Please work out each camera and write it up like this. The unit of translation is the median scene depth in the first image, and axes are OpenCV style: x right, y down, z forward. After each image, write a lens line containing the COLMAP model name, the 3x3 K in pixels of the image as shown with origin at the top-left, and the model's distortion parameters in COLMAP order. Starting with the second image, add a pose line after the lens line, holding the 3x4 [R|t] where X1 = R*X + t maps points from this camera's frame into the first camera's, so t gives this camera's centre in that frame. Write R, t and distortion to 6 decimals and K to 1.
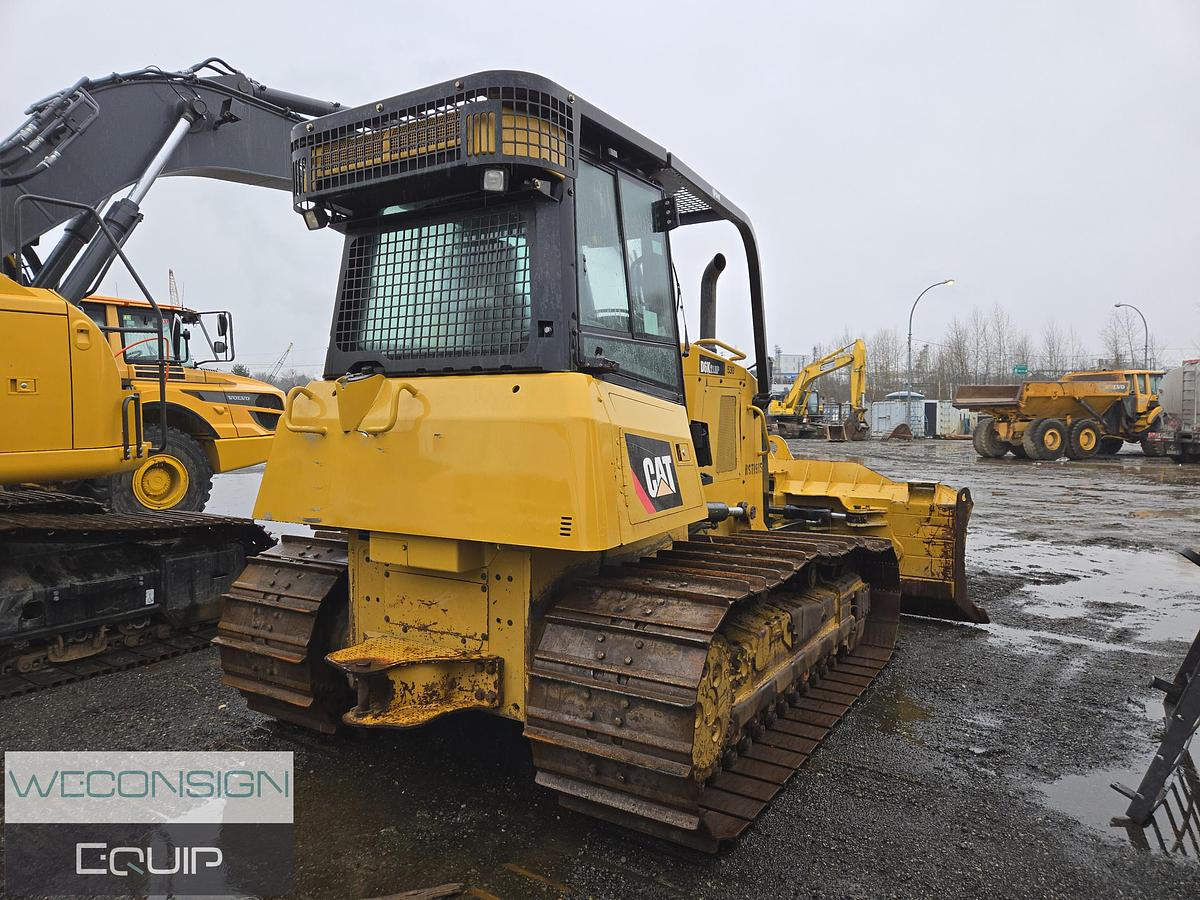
lens RADIAL K [[803.8, 0, 595.1], [0, 803.8, 440.6], [0, 0, 1]] dist [0.083583, -0.082591]
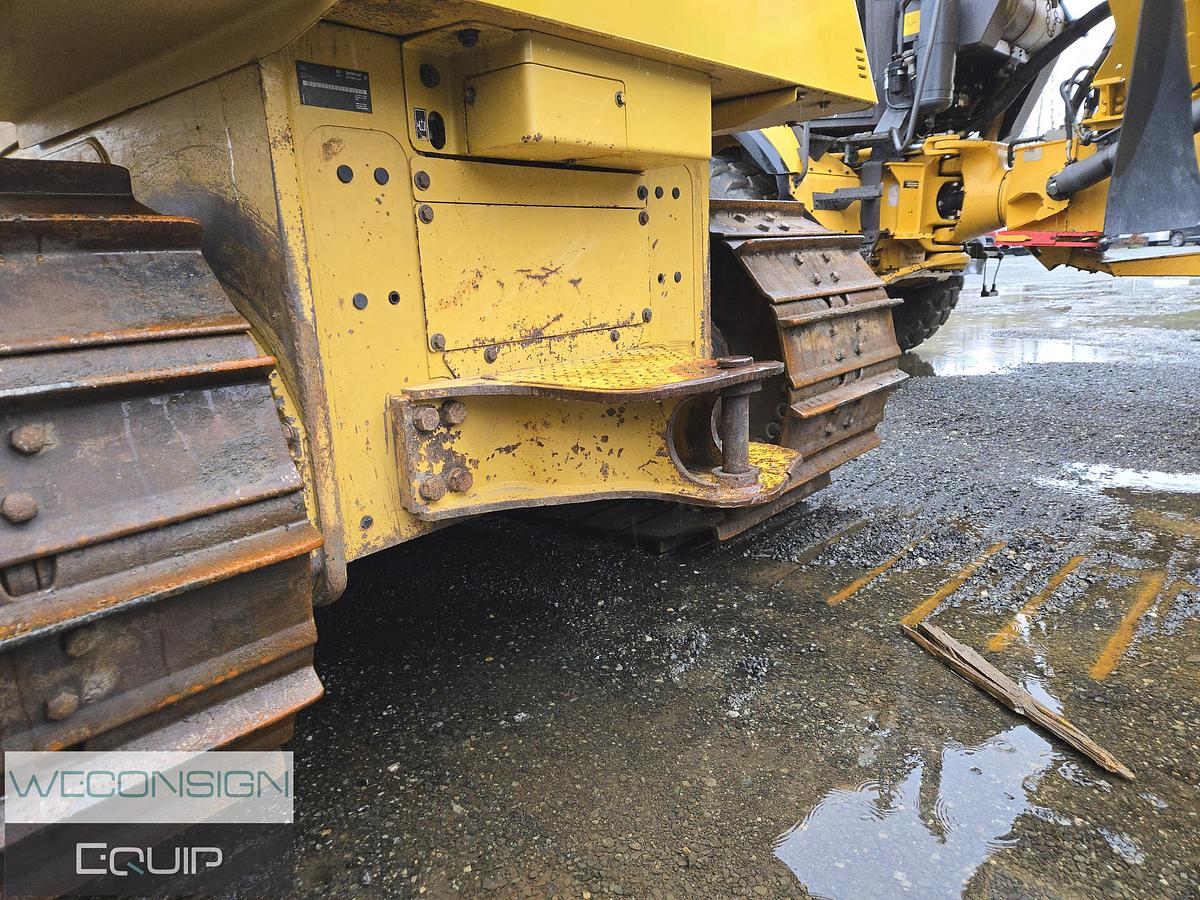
lens RADIAL K [[803.8, 0, 595.1], [0, 803.8, 440.6], [0, 0, 1]] dist [0.083583, -0.082591]
pose [[0.150860, -0.217416, 0.964350, -0.666021], [0.086136, 0.974696, 0.206273, 0.214074], [-0.984795, 0.051947, 0.165769, 0.962448]]
